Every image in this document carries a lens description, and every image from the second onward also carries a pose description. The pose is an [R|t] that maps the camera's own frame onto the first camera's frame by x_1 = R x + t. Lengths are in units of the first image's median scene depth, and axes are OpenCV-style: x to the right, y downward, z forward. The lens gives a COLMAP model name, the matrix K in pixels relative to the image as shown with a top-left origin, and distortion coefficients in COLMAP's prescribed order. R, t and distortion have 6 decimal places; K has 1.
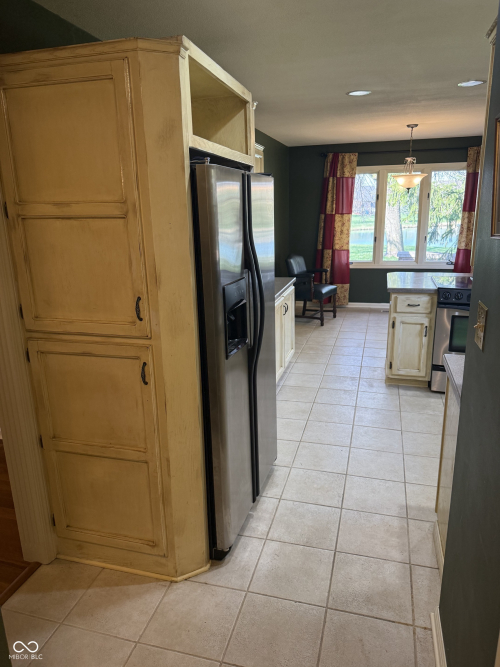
lens RADIAL K [[463.4, 0, 249.2], [0, 463.4, 332.3], [0, 0, 1]] dist [0.071787, -0.095574]
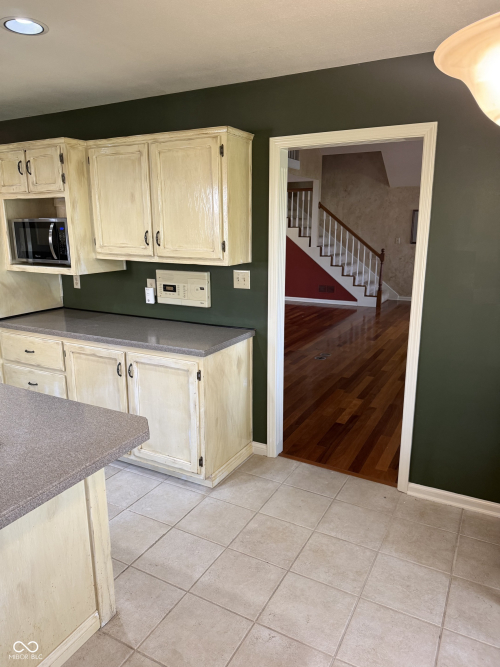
lens RADIAL K [[463.4, 0, 240.3], [0, 463.4, 336.5], [0, 0, 1]] dist [0.071787, -0.095574]
pose [[-0.236398, 0.254716, -0.937676, 0.434744], [-0.248928, 0.916946, 0.311843, -0.229329], [0.939229, 0.307133, -0.153359, 0.802849]]
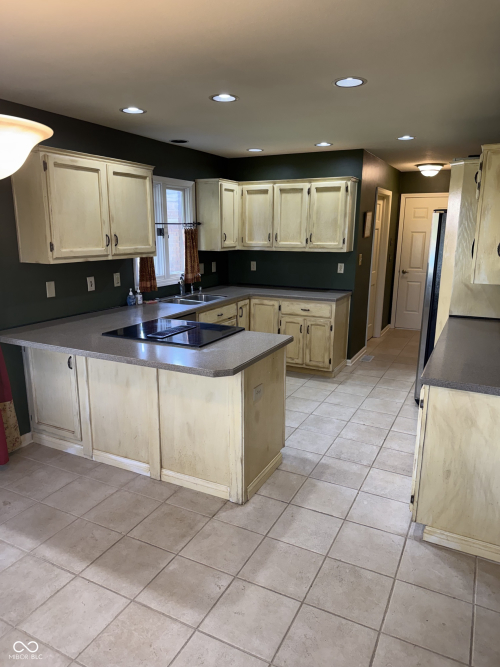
lens RADIAL K [[463.4, 0, 248.0], [0, 463.4, 335.8], [0, 0, 1]] dist [0.071787, -0.095574]
pose [[-0.980152, -0.020989, 0.197132, 0.130307], [0.074906, 0.881456, 0.466287, -0.286799], [-0.183550, 0.471799, -0.862389, 1.030055]]
